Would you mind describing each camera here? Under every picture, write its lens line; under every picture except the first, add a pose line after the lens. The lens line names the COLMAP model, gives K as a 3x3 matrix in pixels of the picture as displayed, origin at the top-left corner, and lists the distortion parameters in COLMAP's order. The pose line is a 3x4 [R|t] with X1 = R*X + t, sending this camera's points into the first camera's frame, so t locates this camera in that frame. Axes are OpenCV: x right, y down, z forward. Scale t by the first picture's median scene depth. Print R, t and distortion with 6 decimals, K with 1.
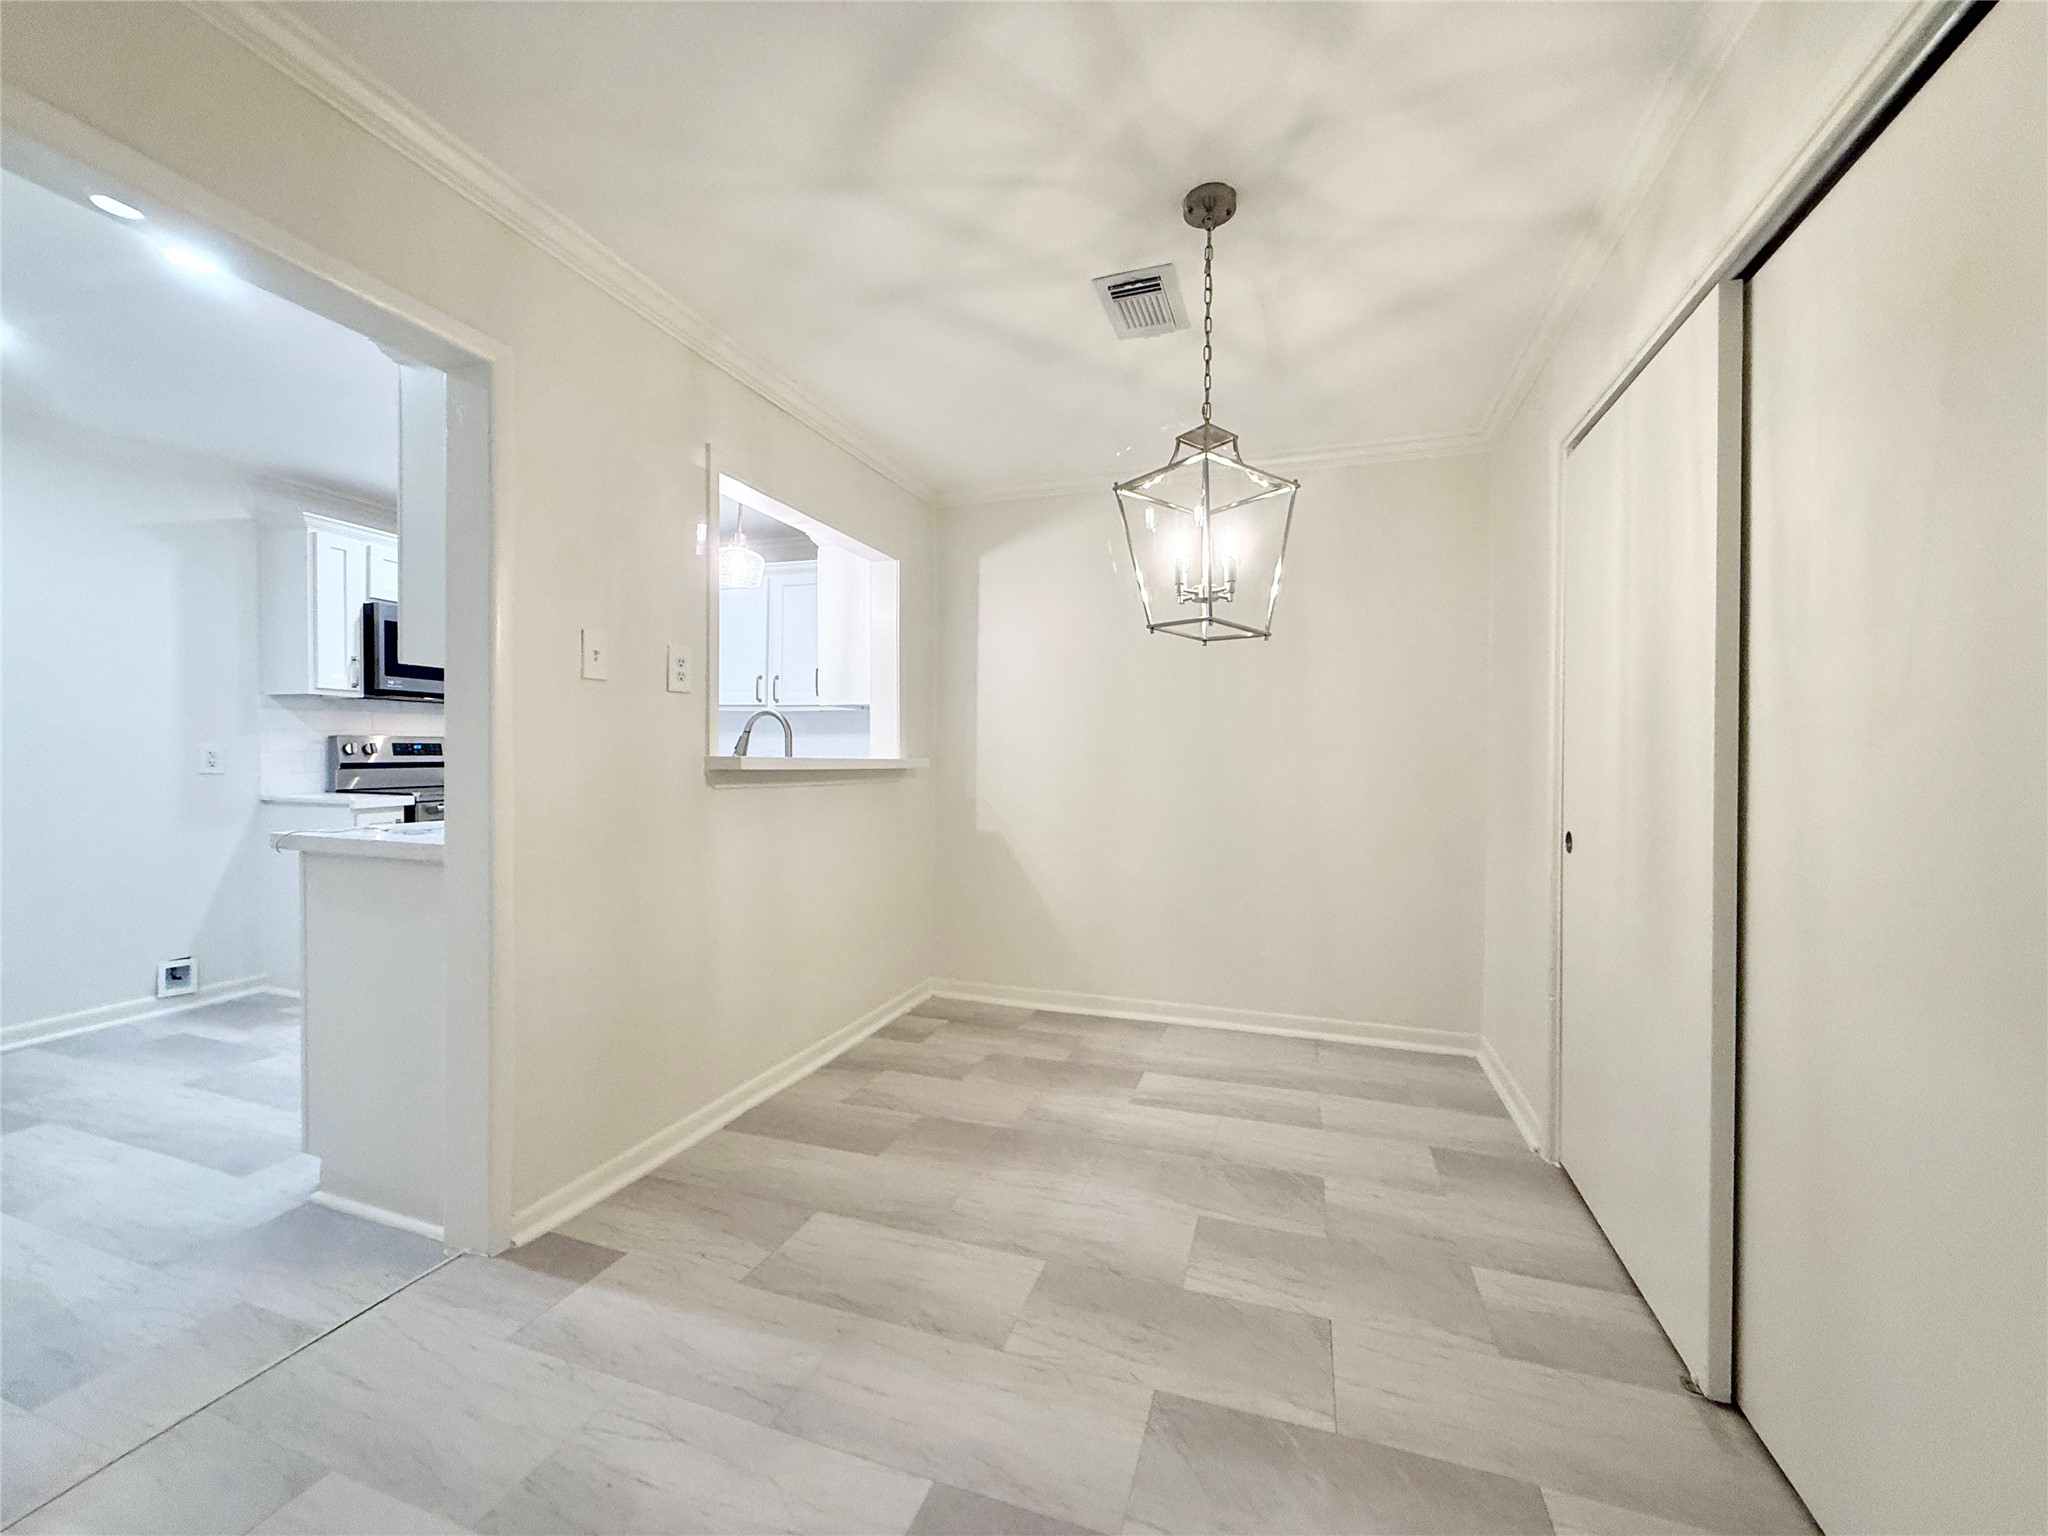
lens RADIAL K [[818.7, 0, 1024.0], [0, 818.7, 768.0], [0, 0, 1]] dist [0.000042, 0.000251]
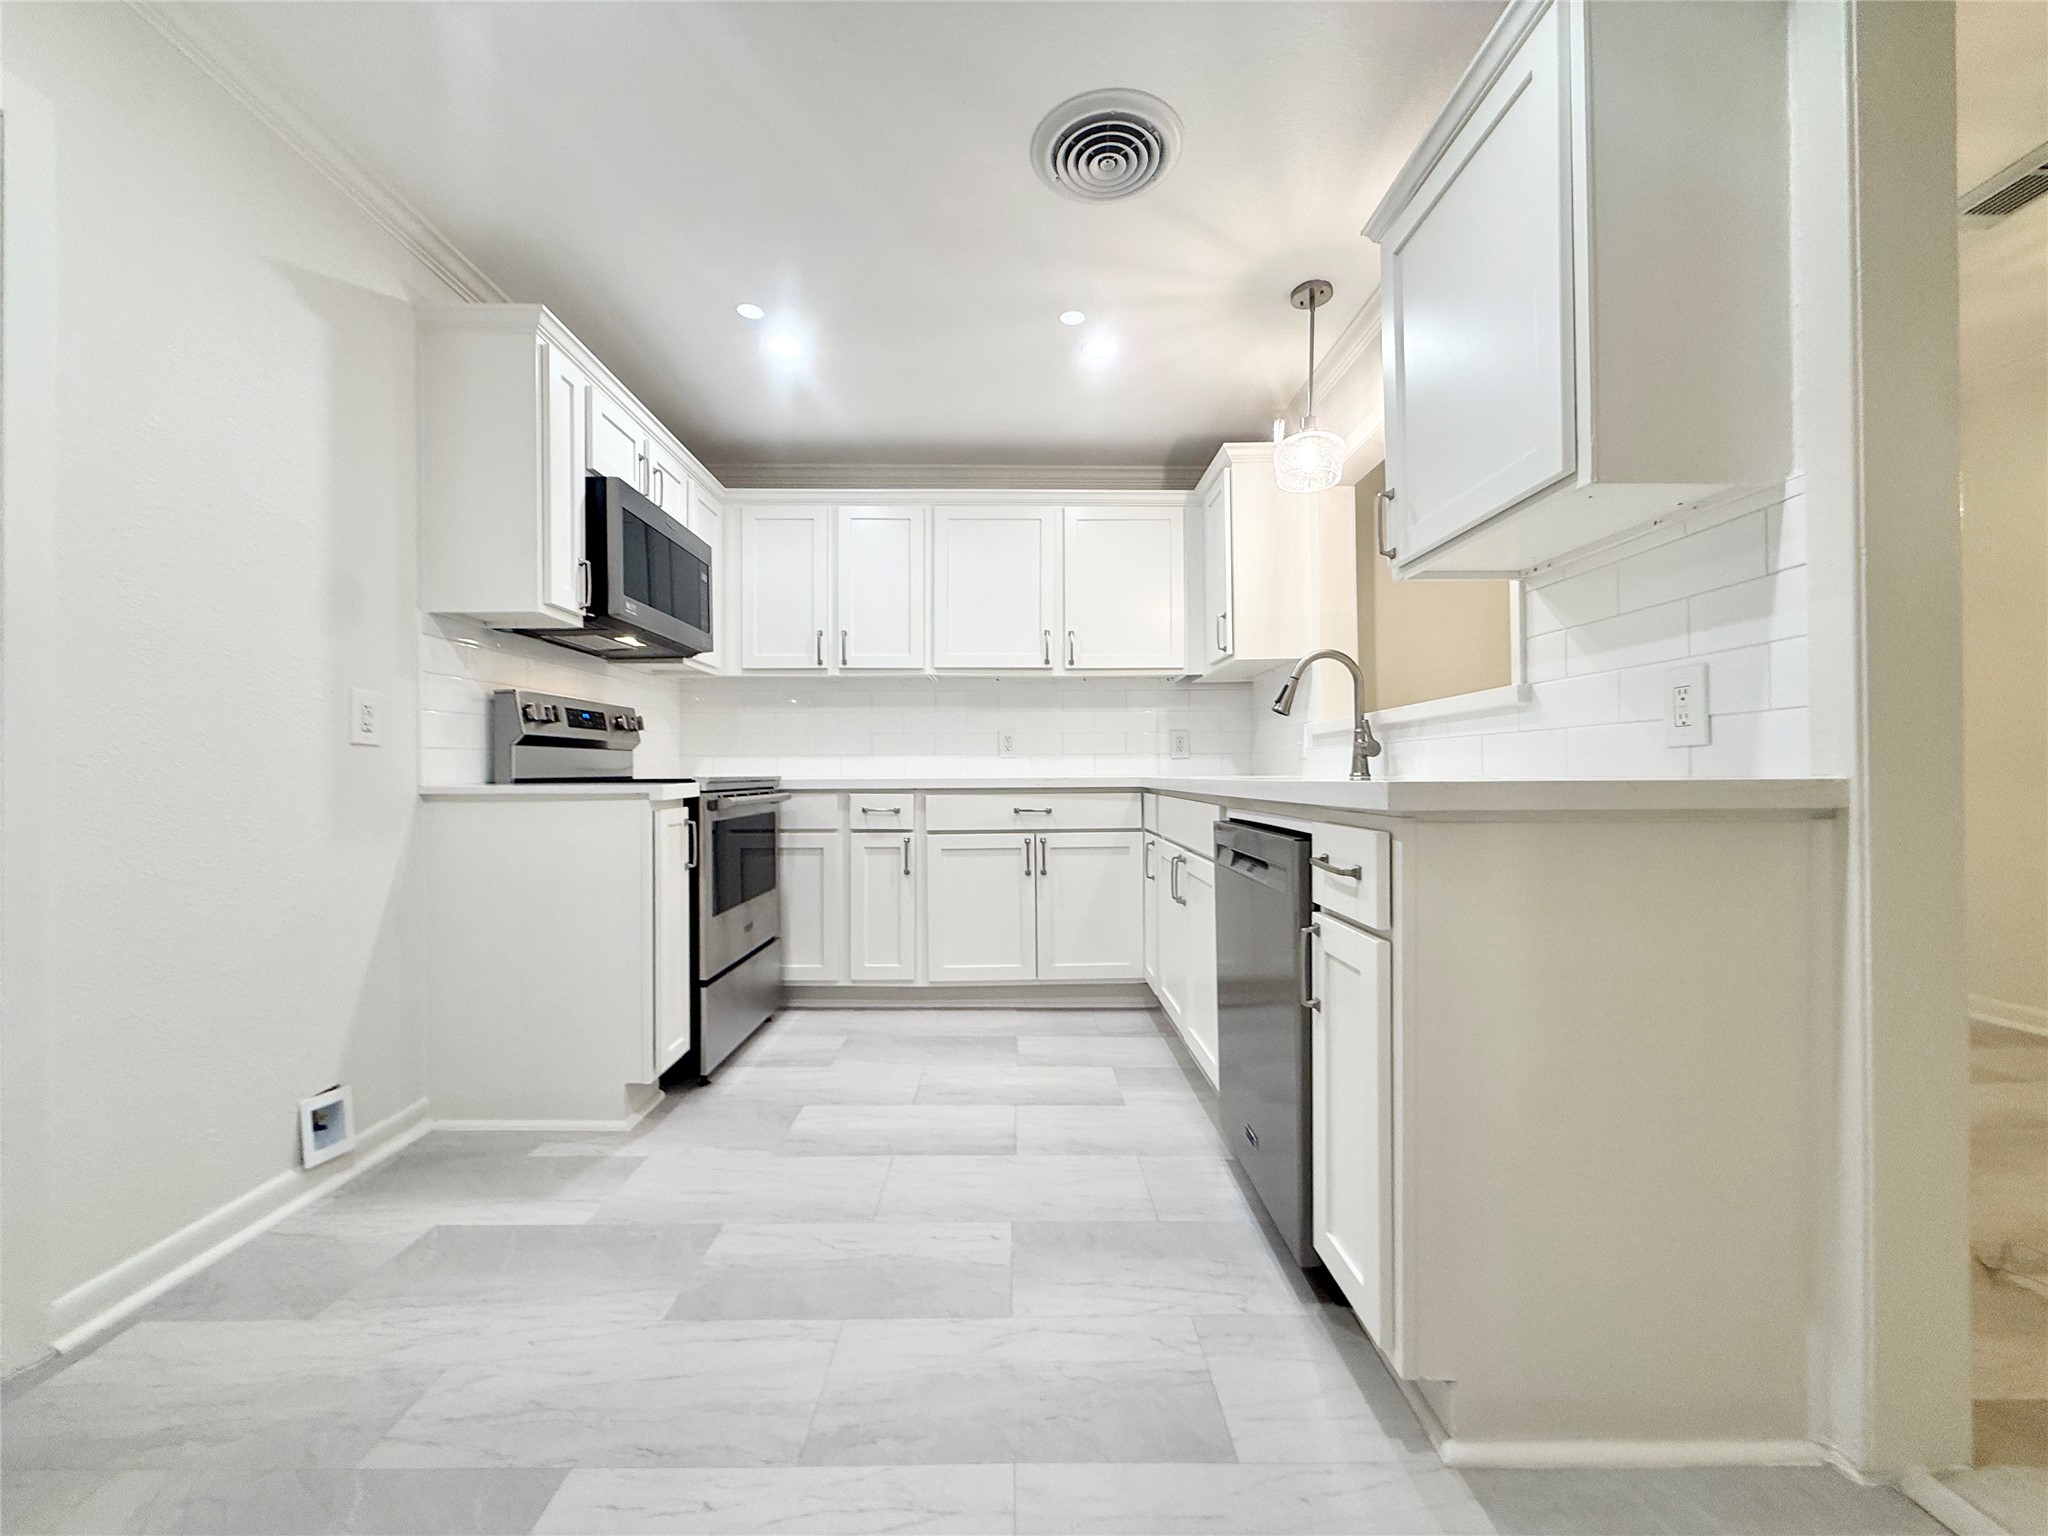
lens RADIAL K [[818.7, 0, 1024.0], [0, 818.7, 768.0], [0, 0, 1]] dist [0.000042, 0.000251]
pose [[0.941594, -0.013445, 0.336481, -0.728939], [0.020854, 0.999613, -0.018414, 0.039919], [-0.336103, 0.024355, 0.941510, 0.319091]]
